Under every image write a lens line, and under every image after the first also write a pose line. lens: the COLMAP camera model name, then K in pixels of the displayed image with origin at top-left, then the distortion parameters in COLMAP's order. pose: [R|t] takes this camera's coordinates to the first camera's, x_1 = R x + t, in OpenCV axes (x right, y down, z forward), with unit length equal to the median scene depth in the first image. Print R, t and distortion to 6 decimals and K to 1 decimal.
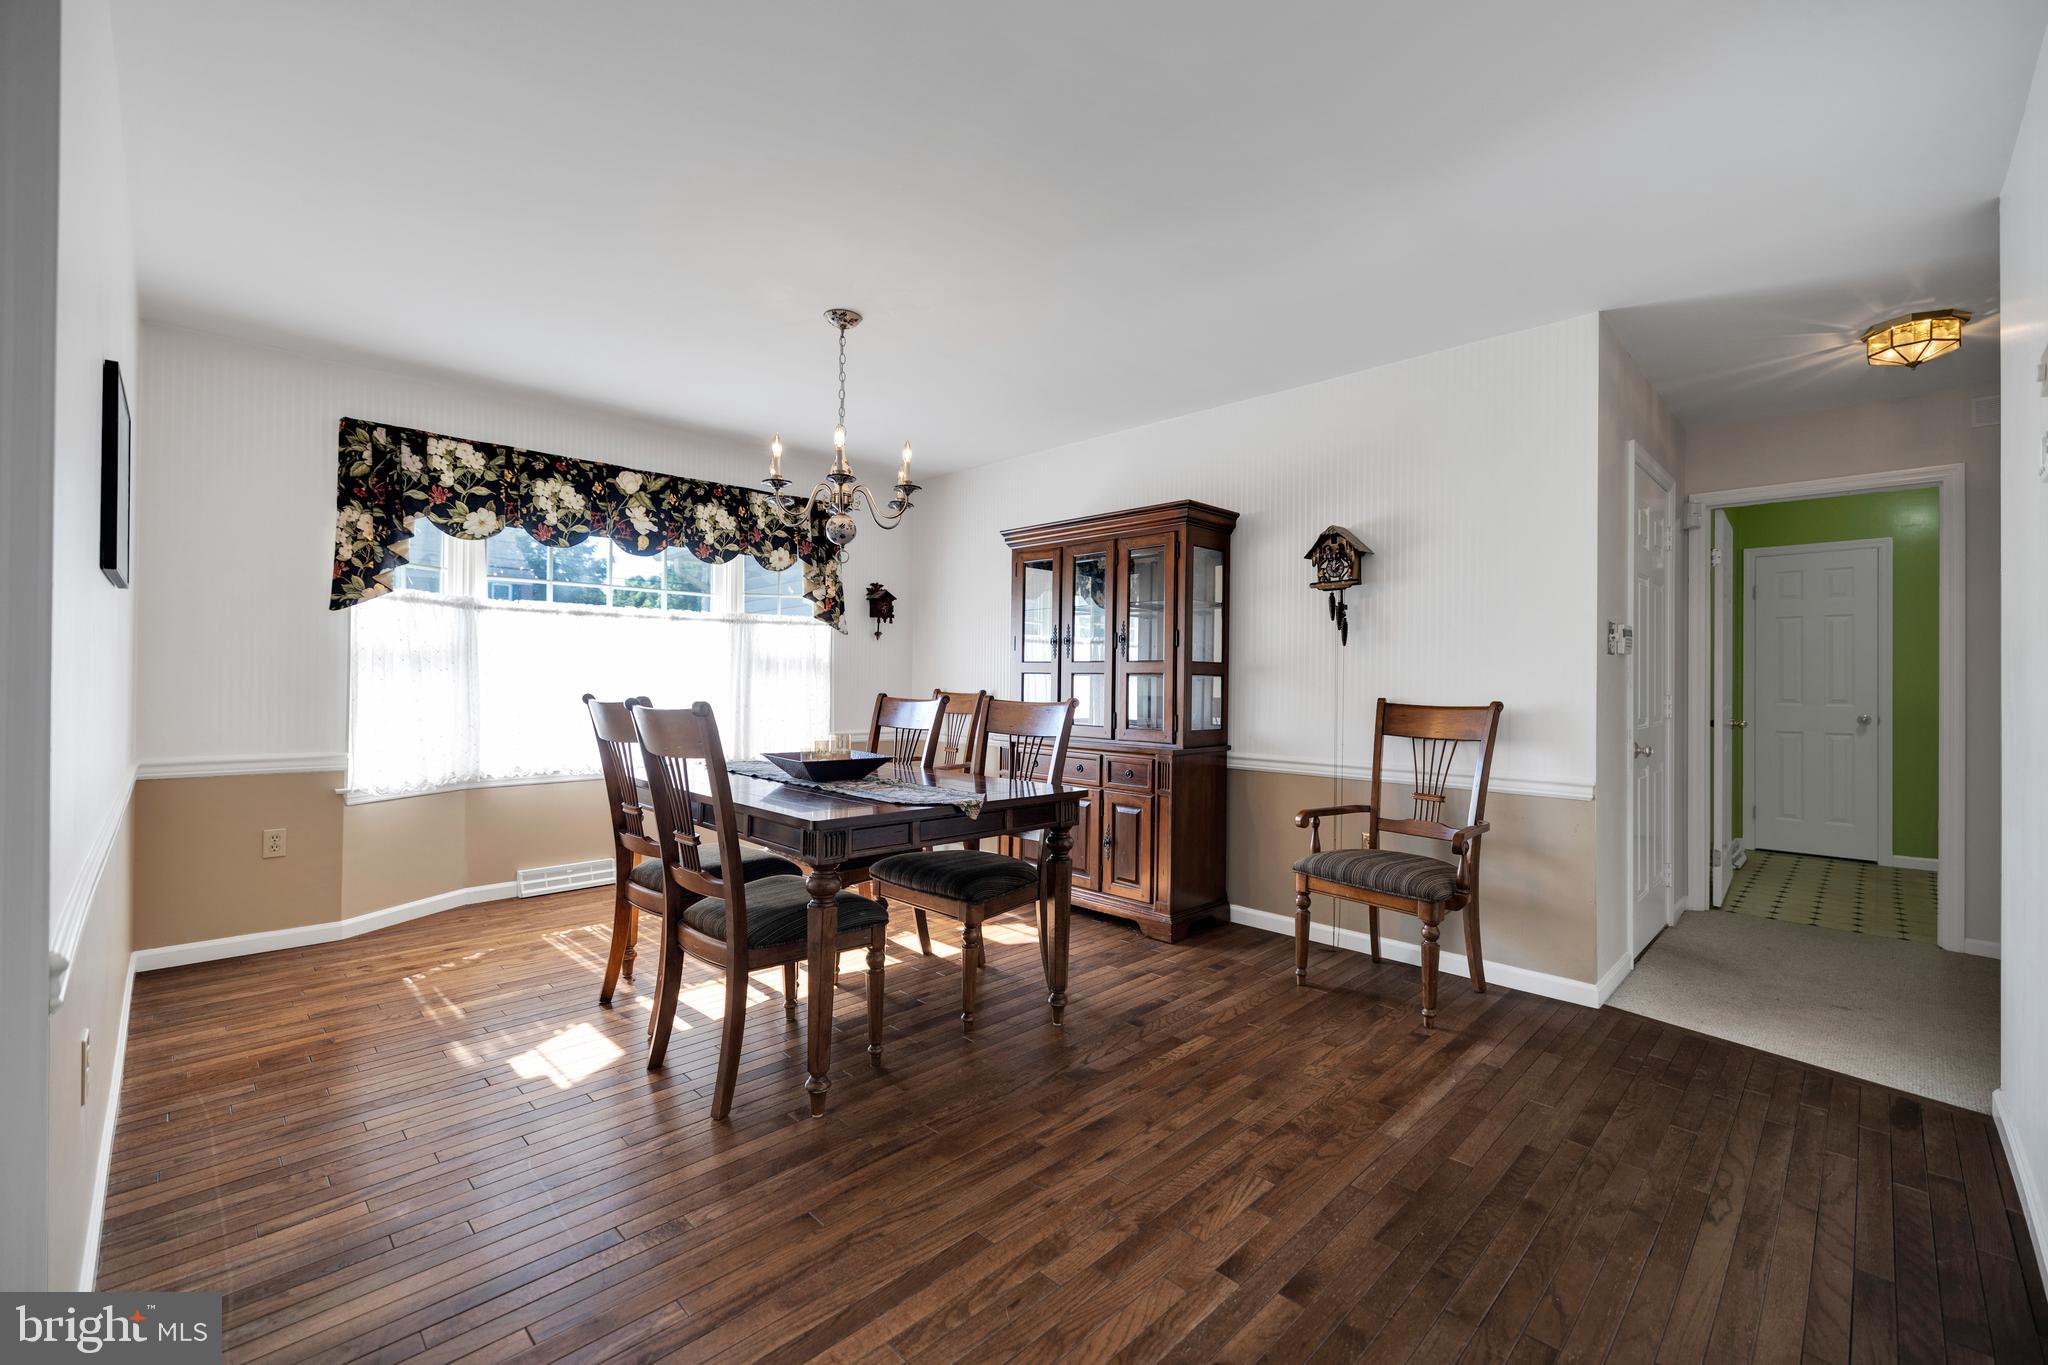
lens RADIAL K [[846.6, 0, 1036.3], [0, 846.6, 676.1], [0, 0, 1]] dist [-0.008763, 0.000036]
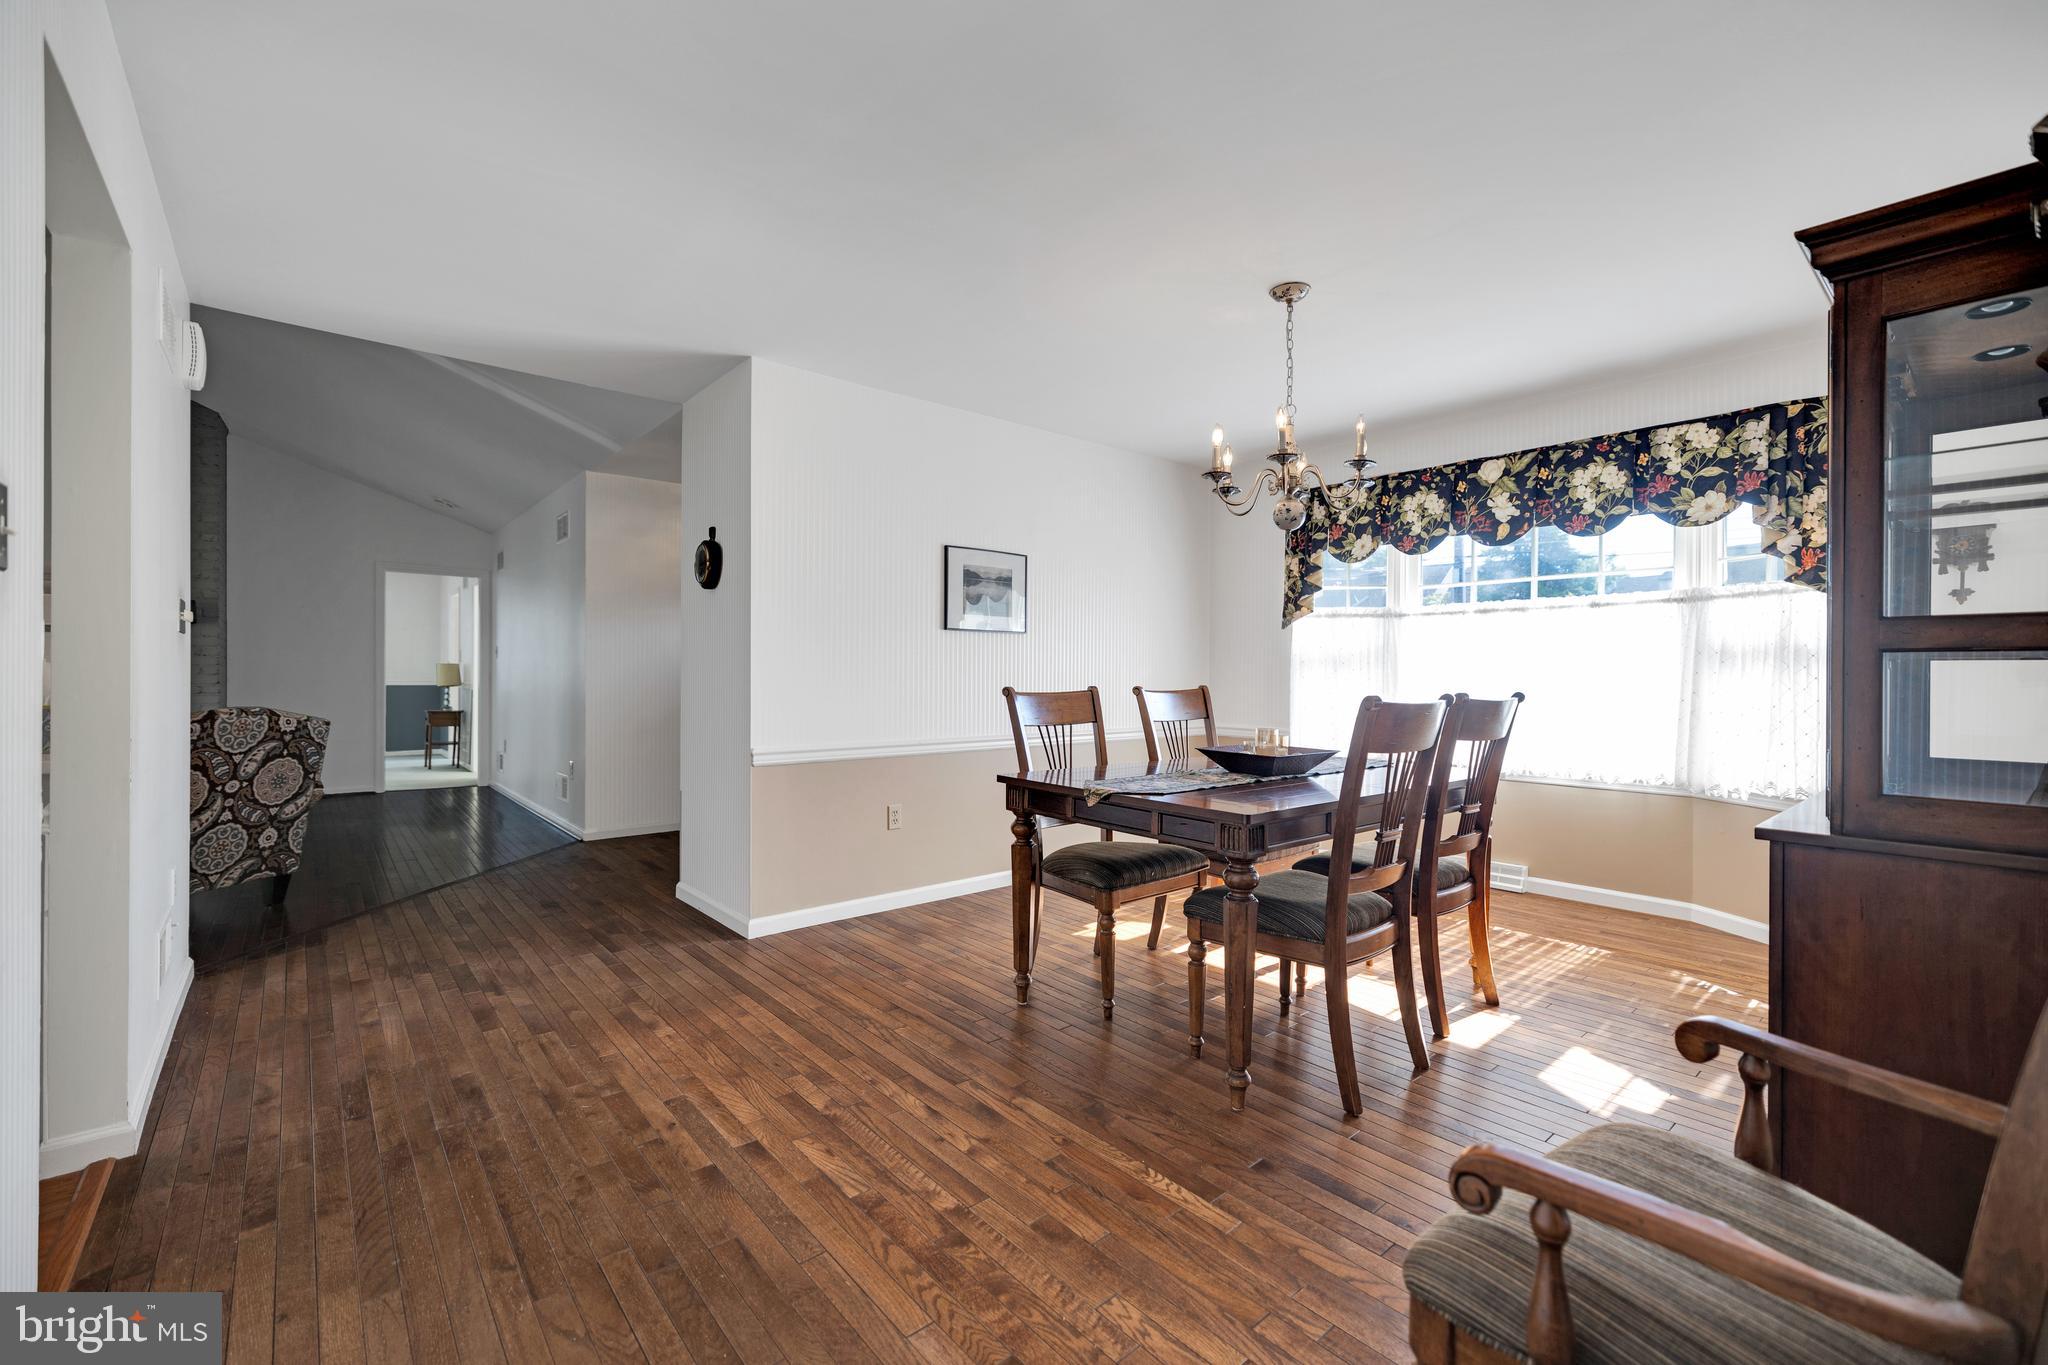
lens RADIAL K [[856.4, 0, 1023.1], [0, 856.4, 676.5], [0, 0, 1]] dist [0.001971, 0.000012]
pose [[-0.083842, -0.004663, -0.996468, 0.570907], [0.004572, 0.999977, -0.005064, 0.007060], [0.996469, -0.004980, -0.083819, 0.588467]]
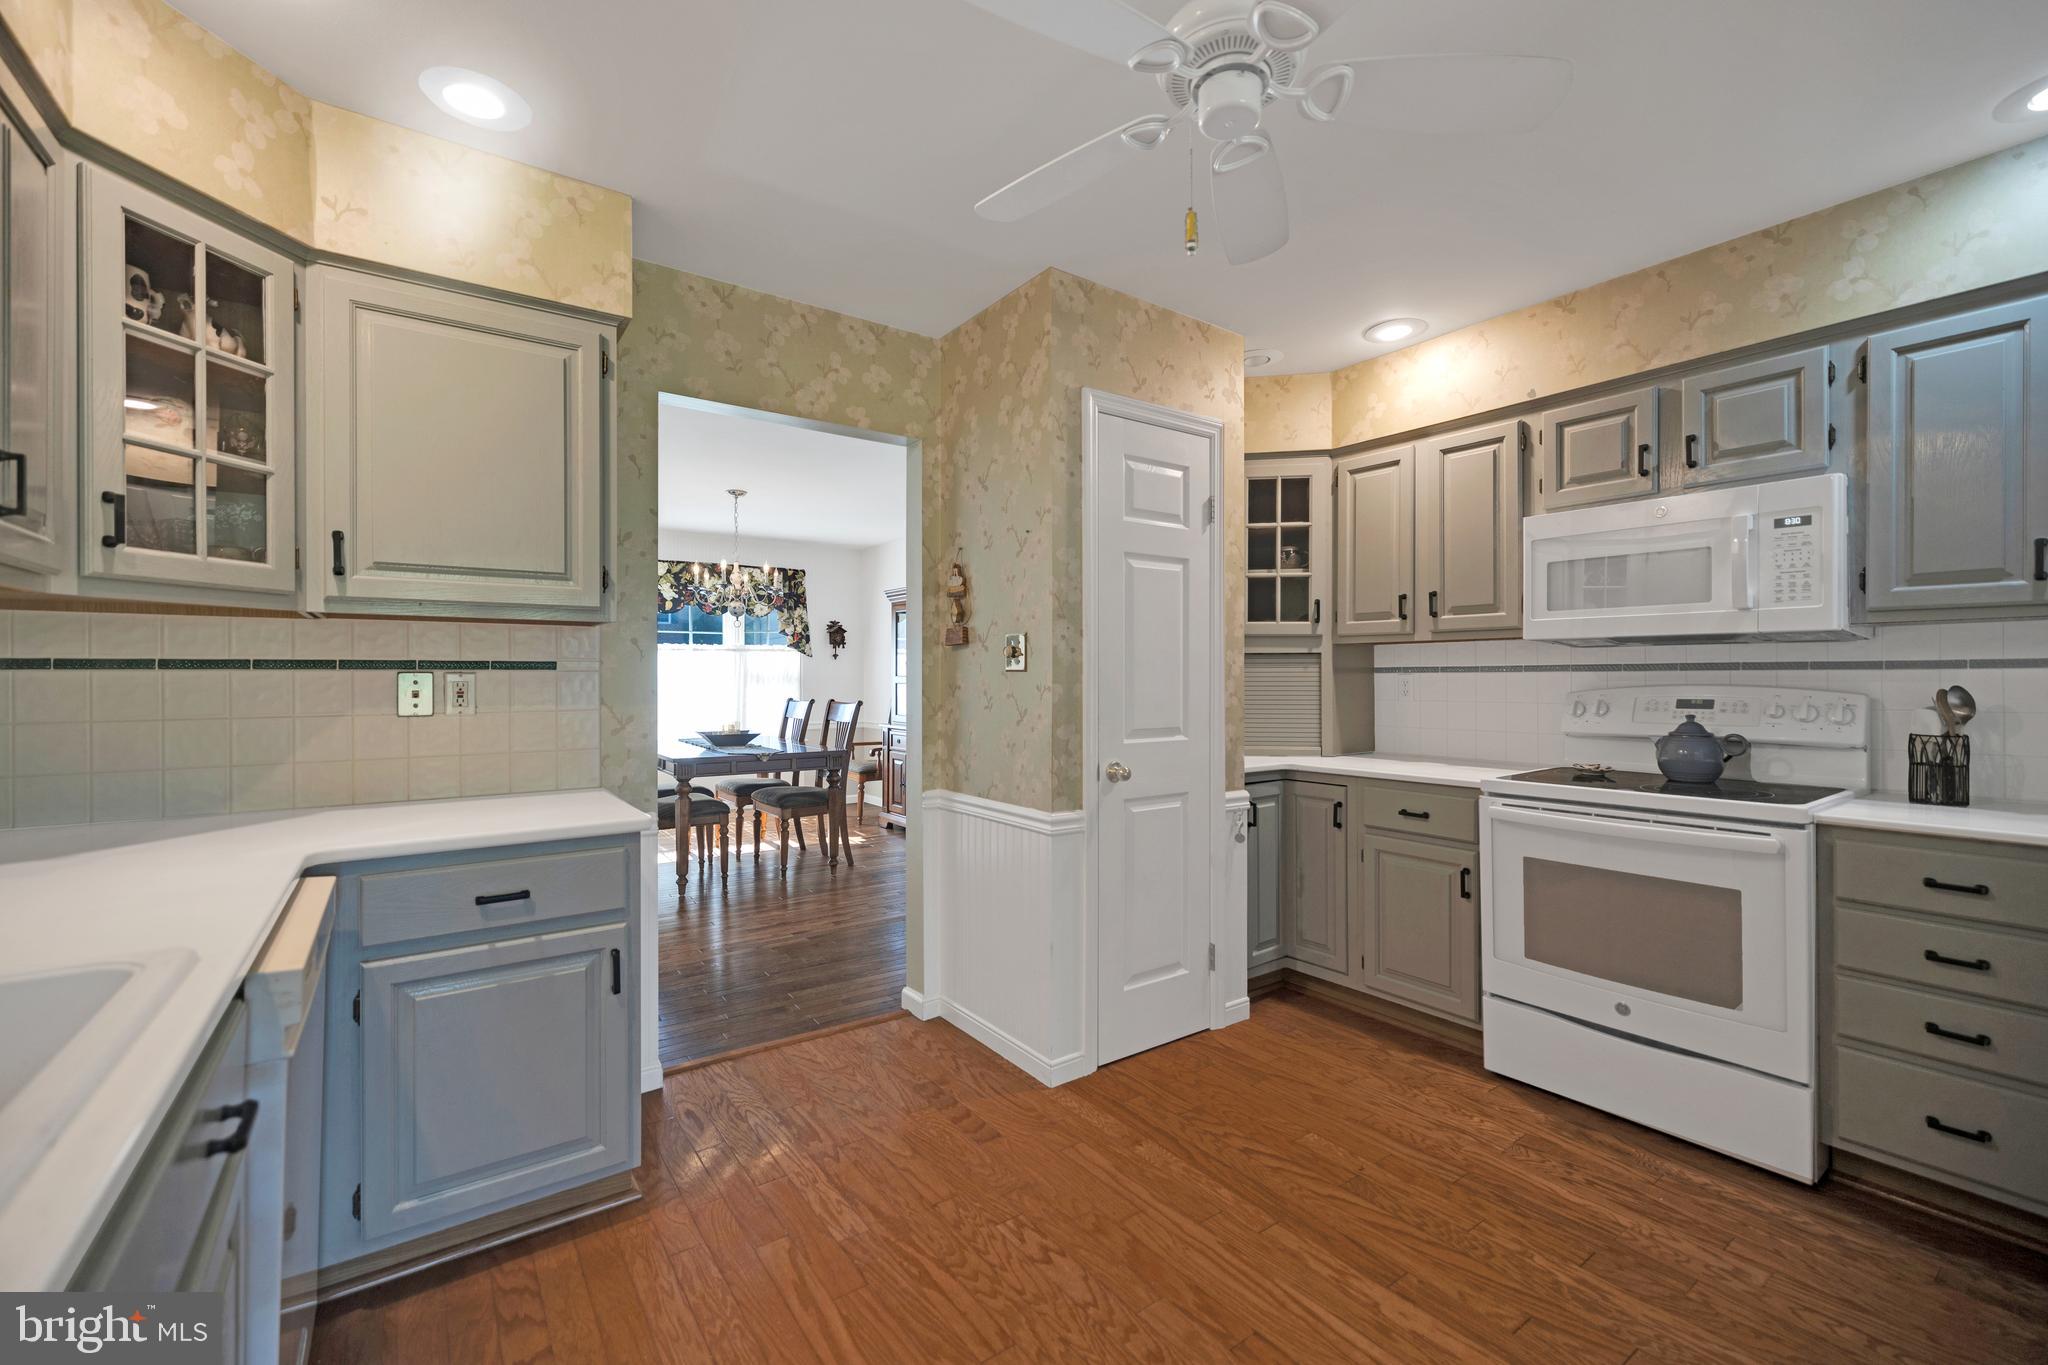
lens RADIAL K [[856.4, 0, 1023.1], [0, 856.4, 676.5], [0, 0, 1]] dist [0.001971, 0.000012]
pose [[0.984724, -0.010825, -0.173787, 0.522193], [0.011476, 0.999930, 0.002745, -0.019913], [0.173745, -0.004697, 0.984779, -0.534207]]
